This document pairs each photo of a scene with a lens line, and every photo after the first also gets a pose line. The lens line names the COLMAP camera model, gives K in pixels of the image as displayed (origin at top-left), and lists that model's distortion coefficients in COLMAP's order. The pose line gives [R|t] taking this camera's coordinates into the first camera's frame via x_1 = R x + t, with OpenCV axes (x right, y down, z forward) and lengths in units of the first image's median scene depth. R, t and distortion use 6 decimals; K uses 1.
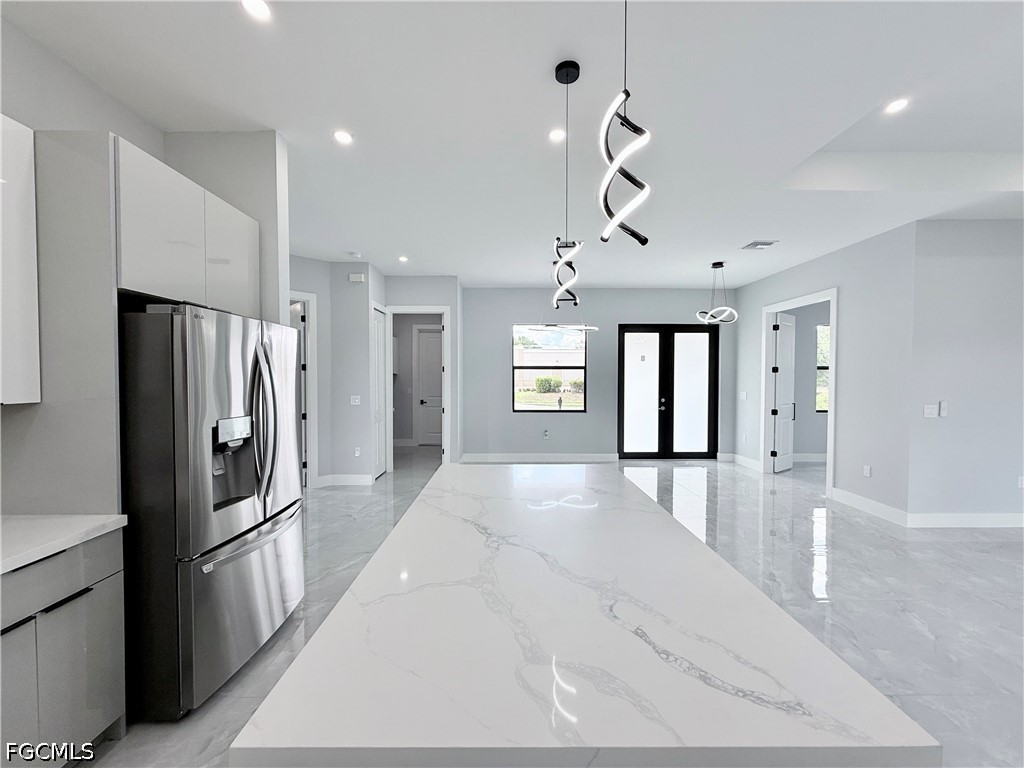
lens RADIAL K [[406.4, 0, 509.1], [0, 406.4, 385.8], [0, 0, 1]] dist [-0.000632, -0.000147]
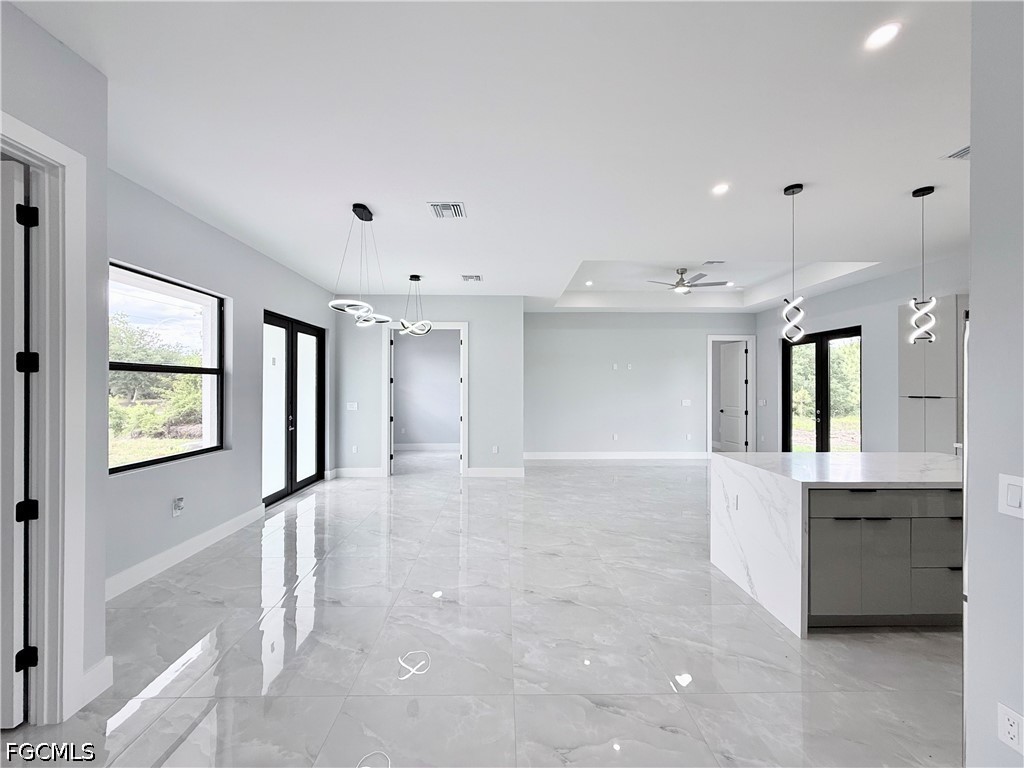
lens RADIAL K [[406.4, 0, 509.1], [0, 406.4, 385.8], [0, 0, 1]] dist [-0.000632, -0.000147]
pose [[-0.006347, 0.001163, 0.999979, -0.423544], [0.020686, 0.999785, -0.001031, -0.016698], [-0.999766, 0.020679, -0.006369, 0.644062]]
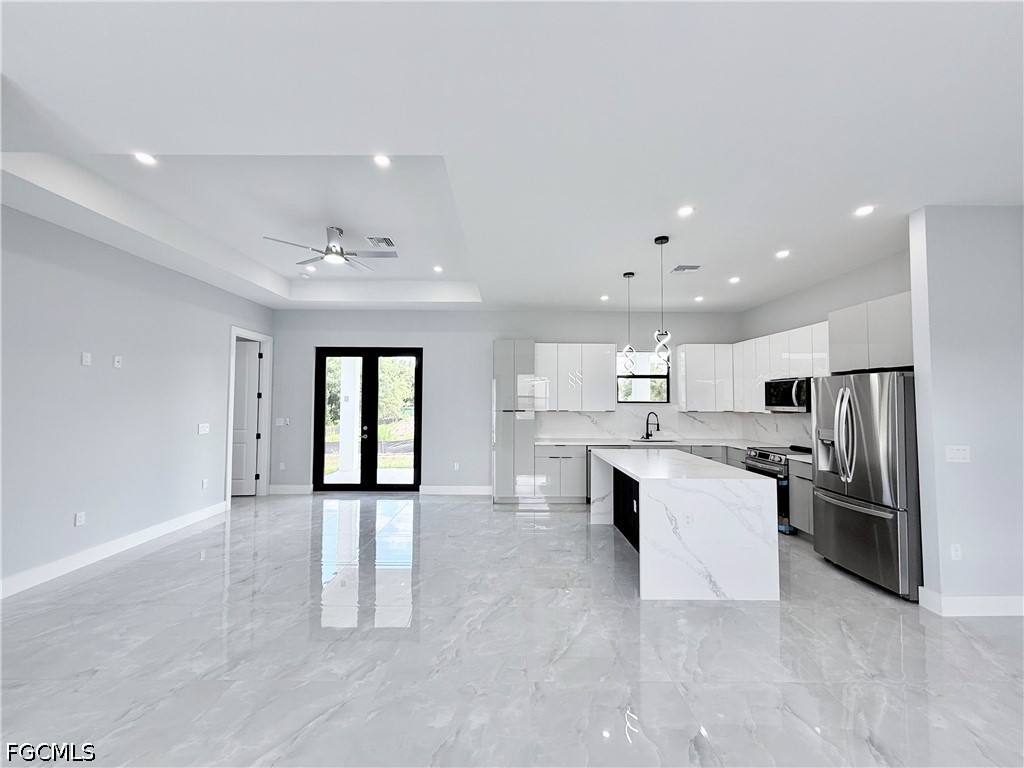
lens RADIAL K [[406.4, 0, 509.1], [0, 406.4, 385.8], [0, 0, 1]] dist [-0.000632, -0.000147]
pose [[-0.999976, -0.004924, 0.004968, 0.250510], [-0.004996, 0.999881, -0.014612, -0.027551], [-0.004896, -0.014637, -0.999881, 0.864426]]
